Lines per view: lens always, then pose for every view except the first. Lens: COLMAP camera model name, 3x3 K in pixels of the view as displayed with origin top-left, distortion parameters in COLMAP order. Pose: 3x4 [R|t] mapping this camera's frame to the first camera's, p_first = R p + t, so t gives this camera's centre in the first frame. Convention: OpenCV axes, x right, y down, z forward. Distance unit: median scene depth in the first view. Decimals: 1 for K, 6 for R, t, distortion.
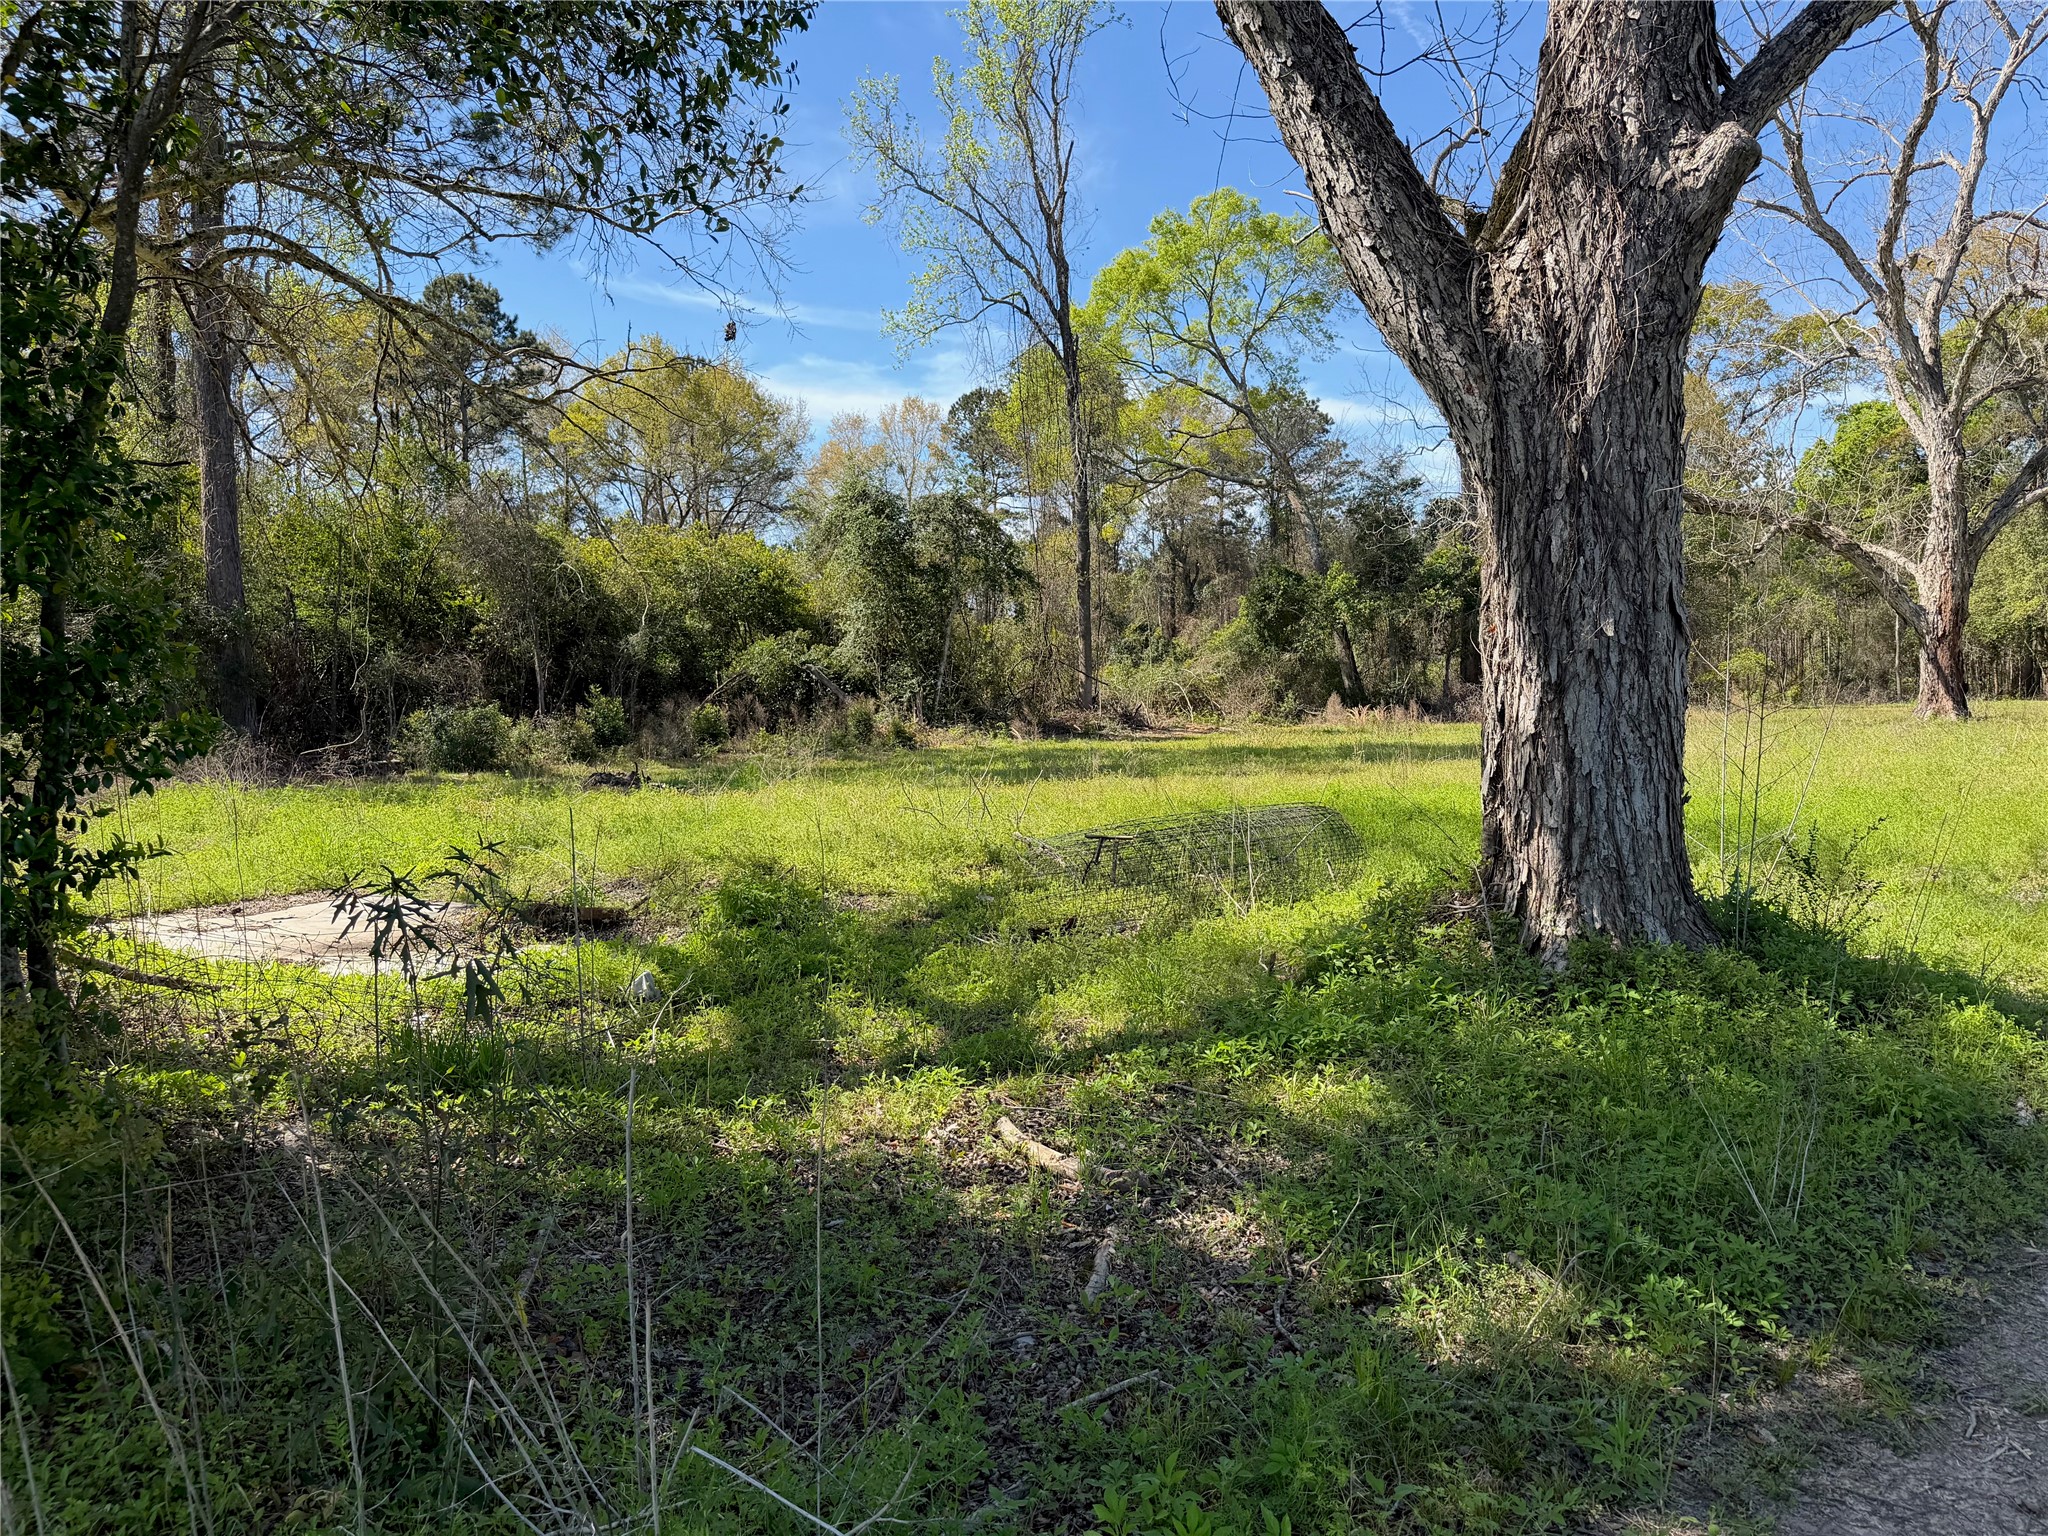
lens RADIAL K [[1415.8, 0, 1013.8], [0, 1415.8, 782.7], [0, 0, 1]] dist [-0.006459, -0.011936]
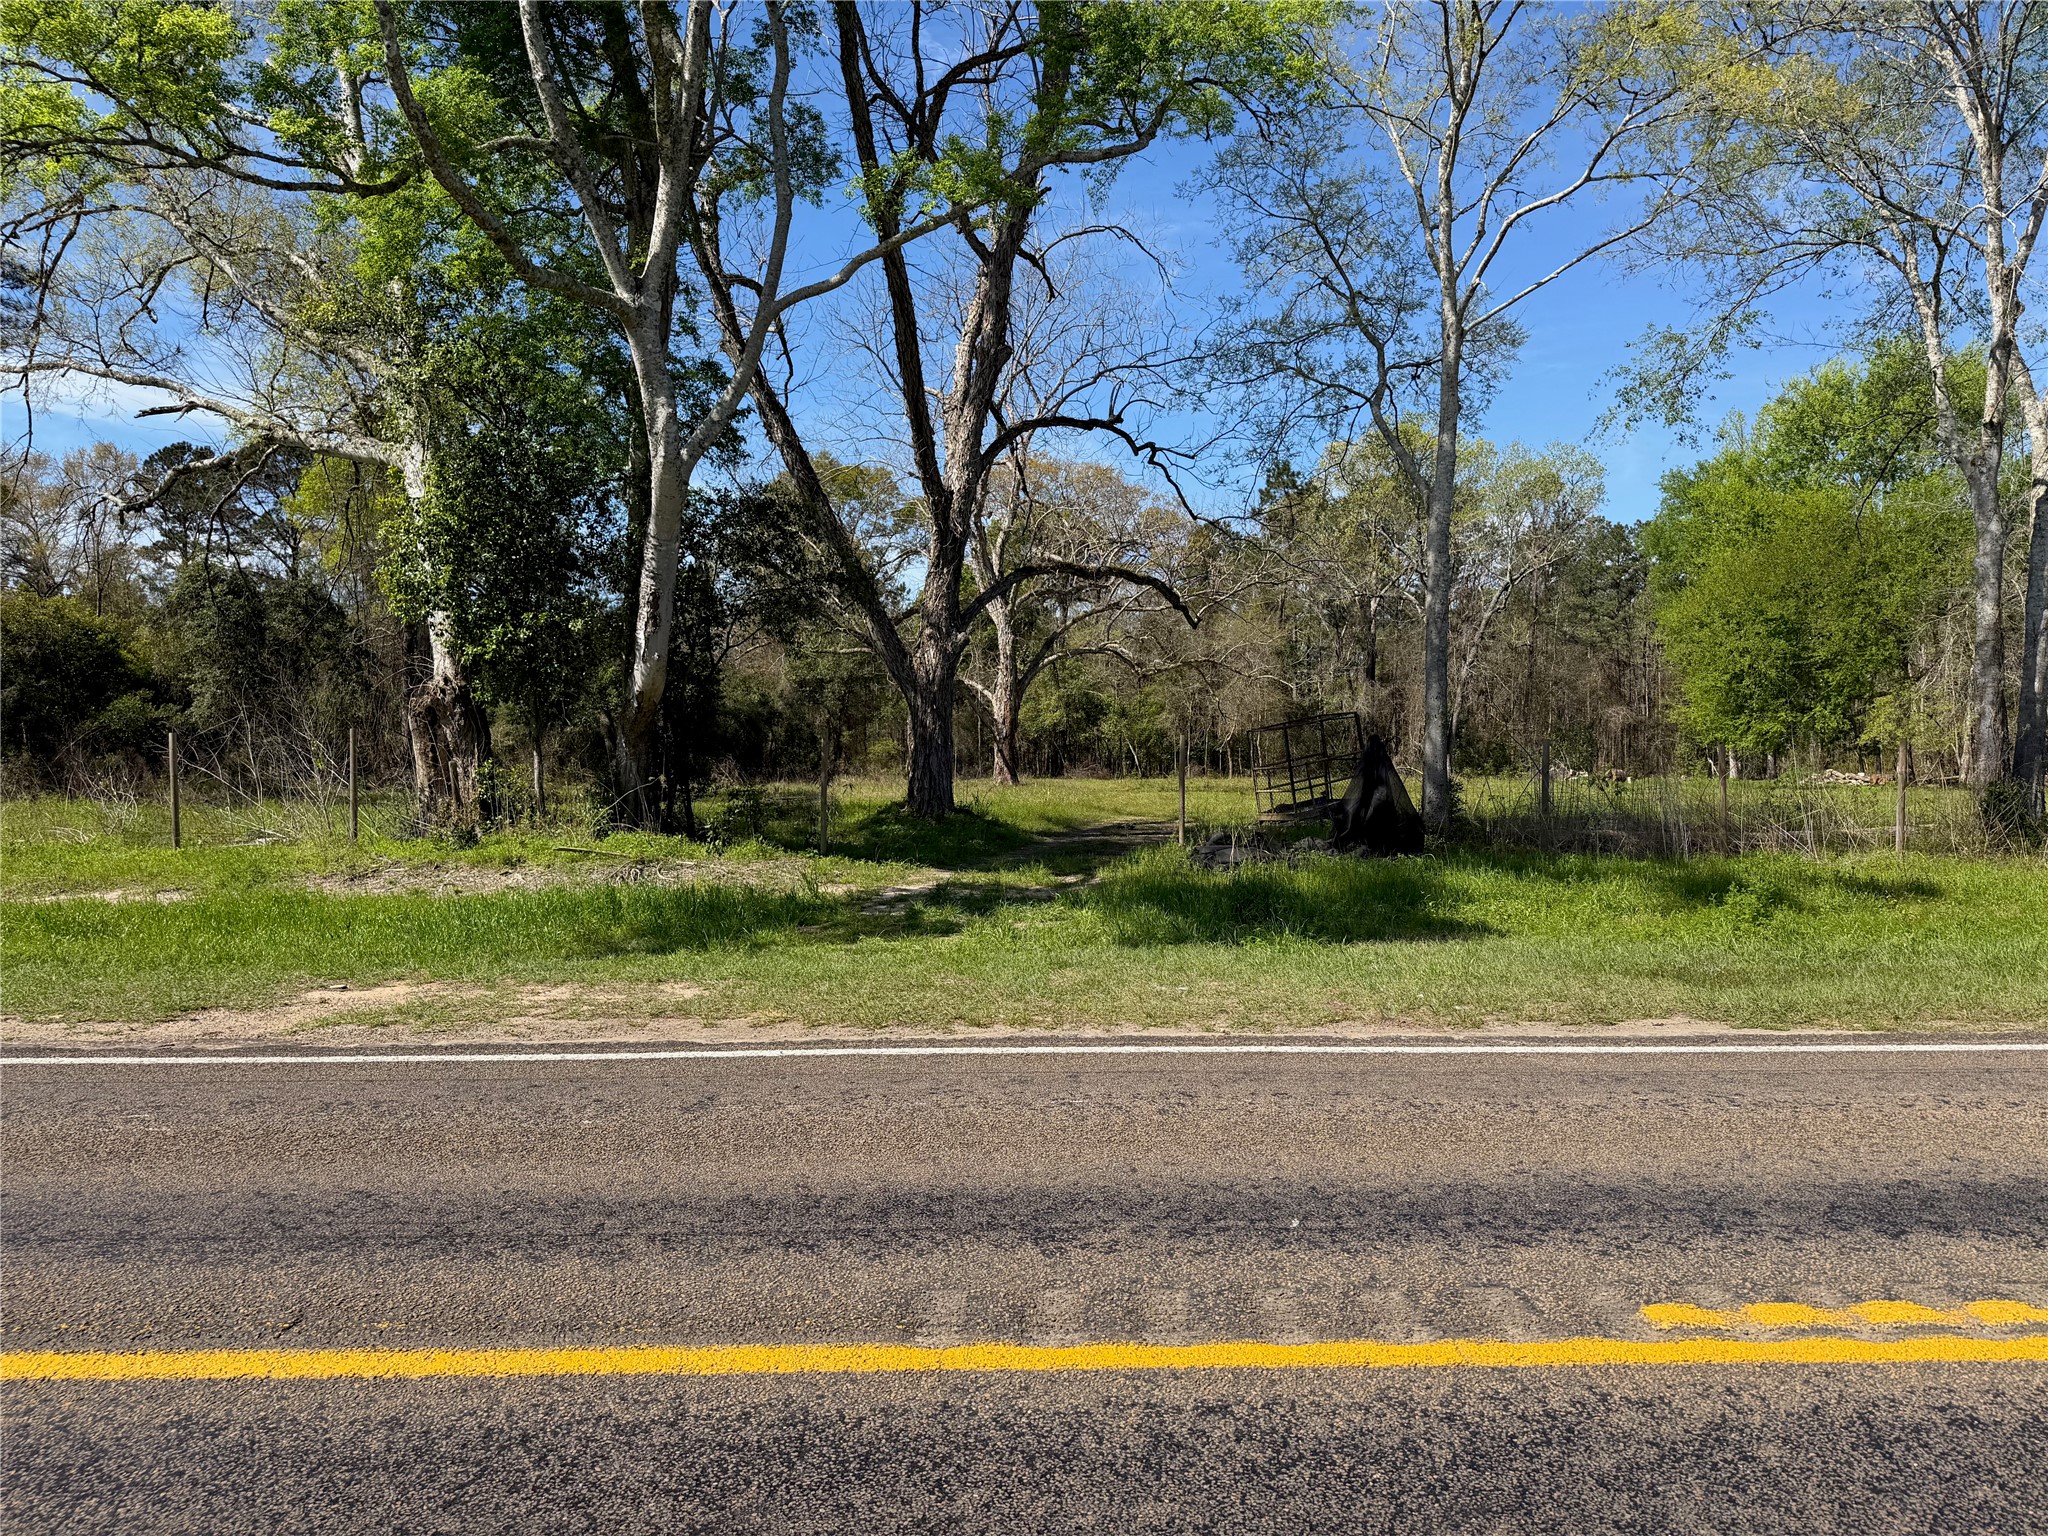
lens RADIAL K [[1415.8, 0, 1025.3], [0, 1415.8, 764.7], [0, 0, 1]] dist [-0.006459, -0.011936]
pose [[0.827623, 0.027714, 0.560600, -0.209952], [0.008235, 0.998073, -0.061498, 0.026083], [-0.561224, 0.055514, 0.825800, -0.319615]]
